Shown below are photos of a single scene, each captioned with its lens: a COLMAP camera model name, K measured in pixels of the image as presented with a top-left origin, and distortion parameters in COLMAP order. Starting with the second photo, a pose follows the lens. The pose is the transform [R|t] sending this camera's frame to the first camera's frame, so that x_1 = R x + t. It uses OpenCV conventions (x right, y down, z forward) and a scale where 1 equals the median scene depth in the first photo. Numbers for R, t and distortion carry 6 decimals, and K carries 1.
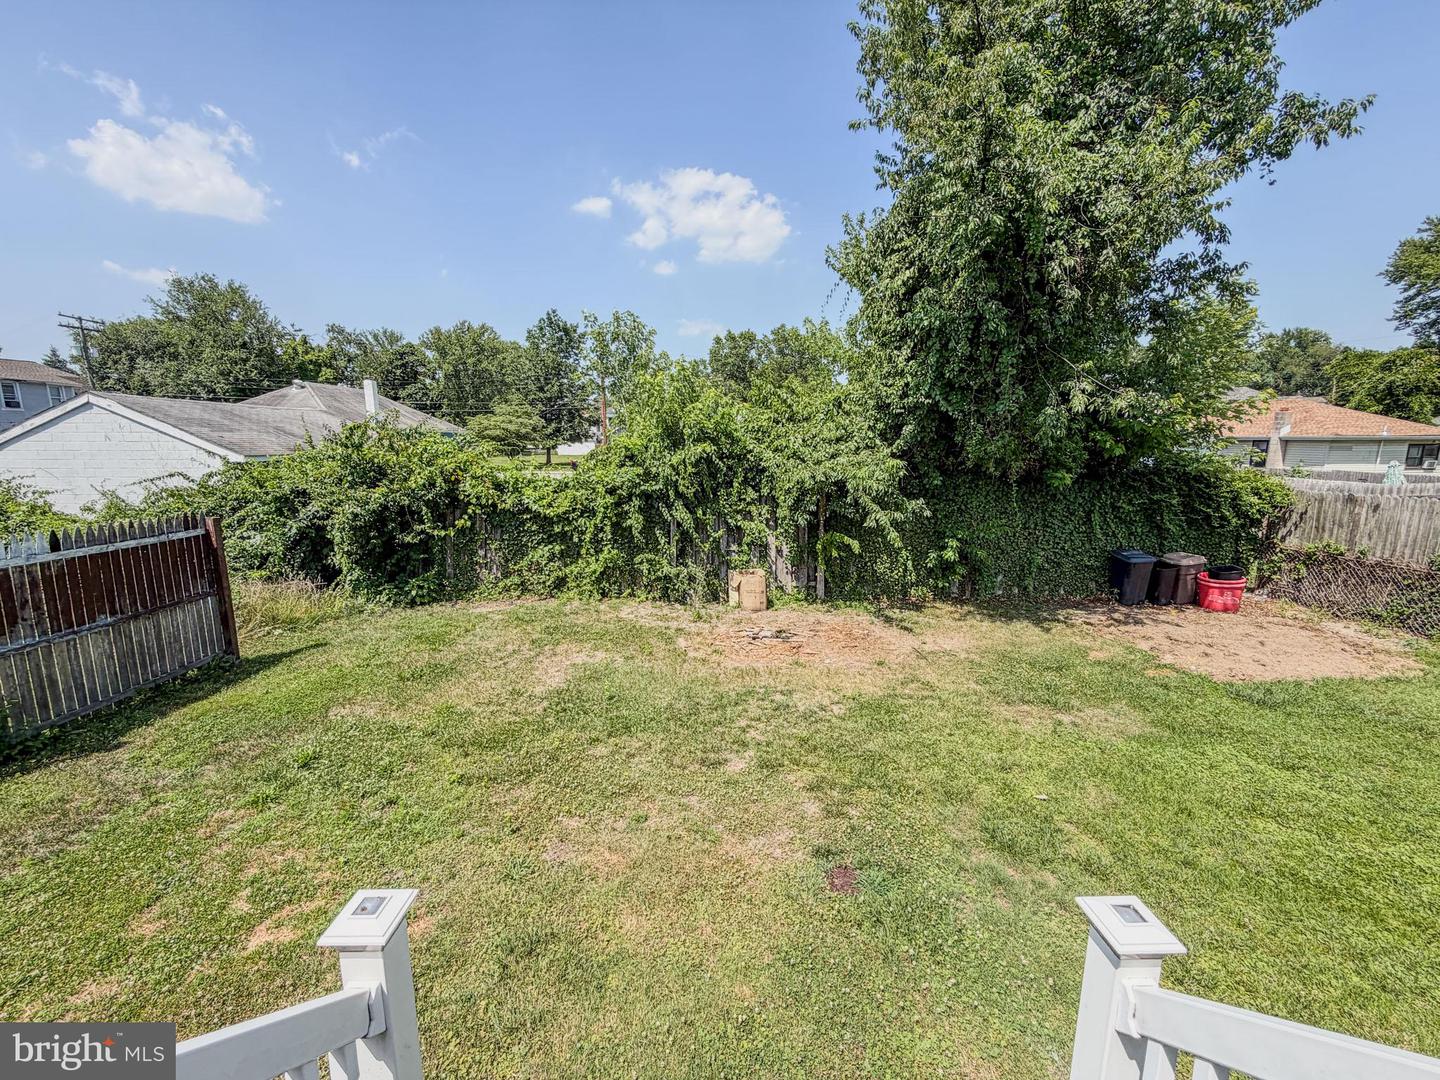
lens RADIAL K [[572.5, 0, 720.0], [0, 572.5, 540.0], [0, 0, 1]] dist [-0.001309, -0.000179]
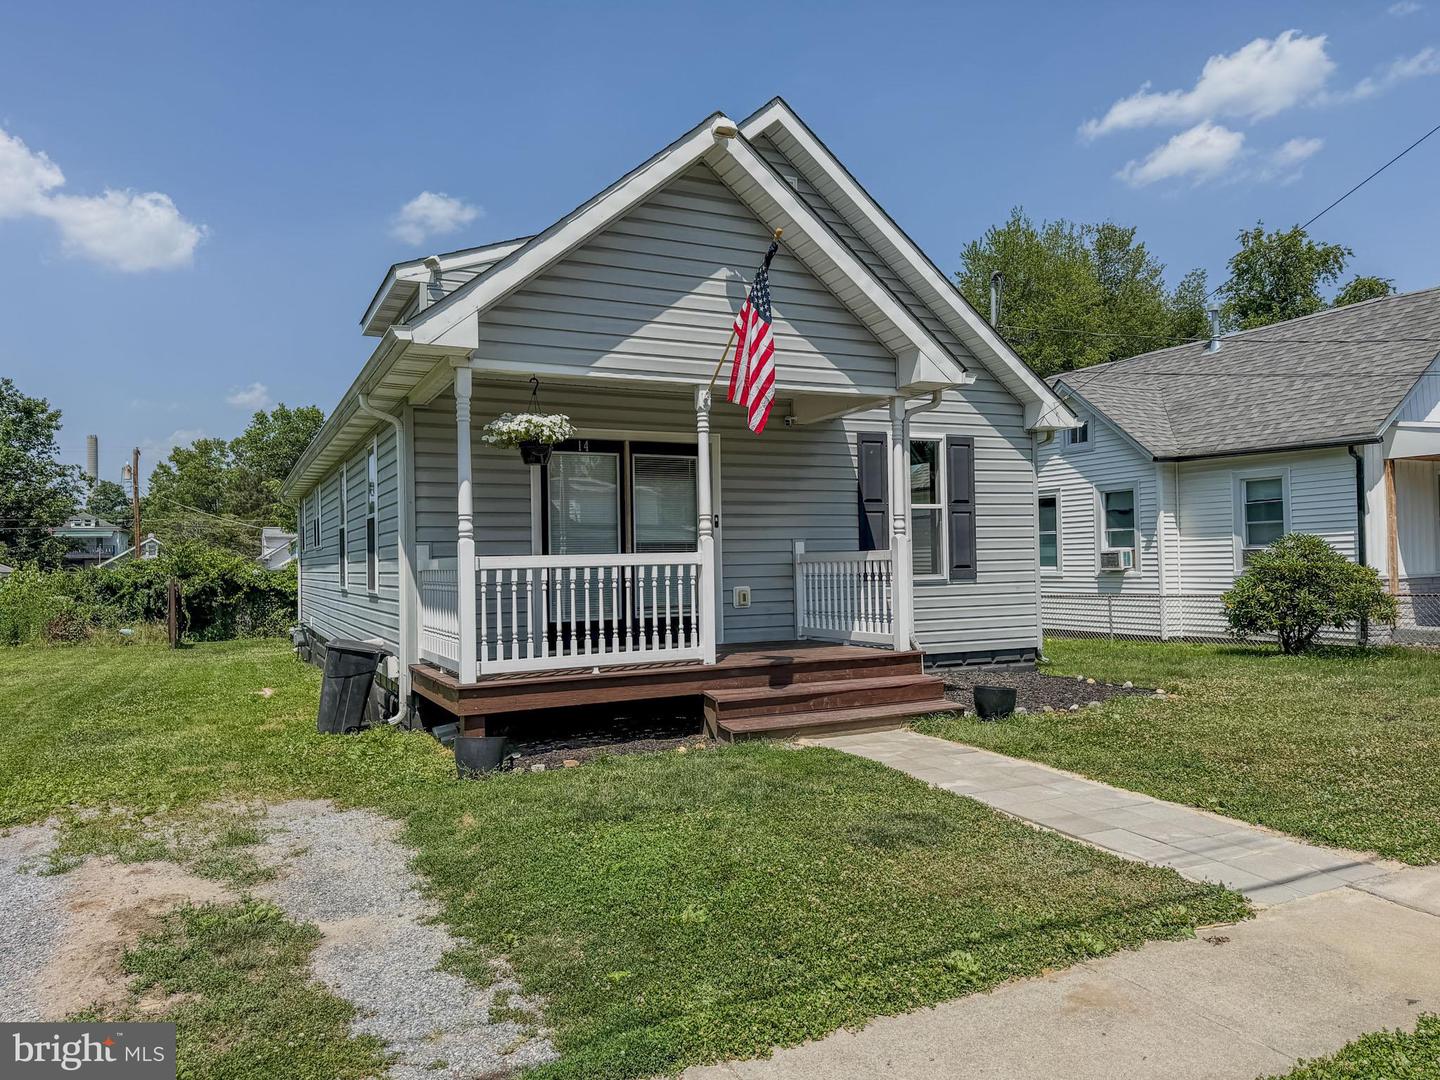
lens RADIAL K [[989.9, 0, 720.0], [0, 989.9, 540.0], [0, 0, 1]] dist [-0.000423, 0.000000]
pose [[0.899247, -0.005422, 0.437408, -0.421634], [0.095472, 0.978250, -0.184150, 0.505116], [-0.426896, 0.207357, 0.880206, -2.415670]]
